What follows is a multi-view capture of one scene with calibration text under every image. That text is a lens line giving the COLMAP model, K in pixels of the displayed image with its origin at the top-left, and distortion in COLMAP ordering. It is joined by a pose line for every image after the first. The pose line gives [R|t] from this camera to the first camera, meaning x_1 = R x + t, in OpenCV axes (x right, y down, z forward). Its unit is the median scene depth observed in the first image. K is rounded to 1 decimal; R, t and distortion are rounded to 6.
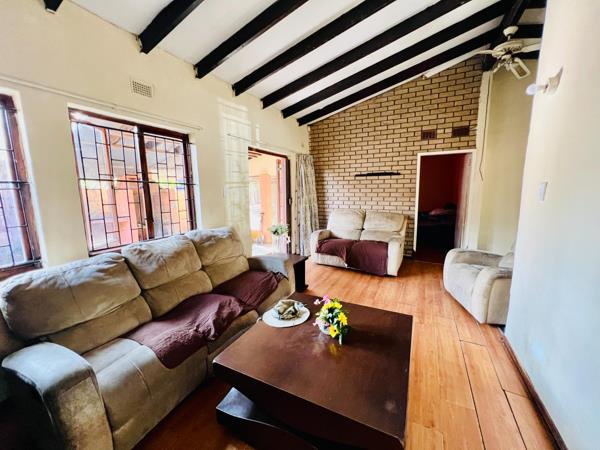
lens RADIAL K [[240.9, 0, 300.0], [0, 240.9, 225.0], [0, 0, 1]] dist [-0.000653, 0.000913]
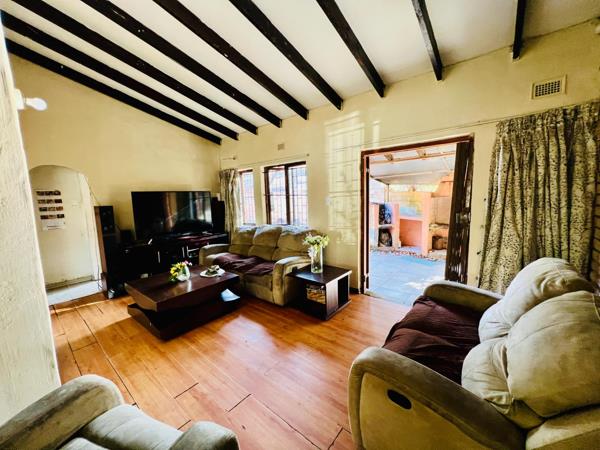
lens RADIAL K [[243.4, 0, 295.5], [0, 243.4, 226.2], [0, 0, 1]] dist [-0.000670, 0.000164]
pose [[-0.234086, 0.134509, -0.962866, 0.858604], [-0.114290, 0.979709, 0.164648, -0.190312], [0.965475, 0.148588, -0.213963, 1.108349]]
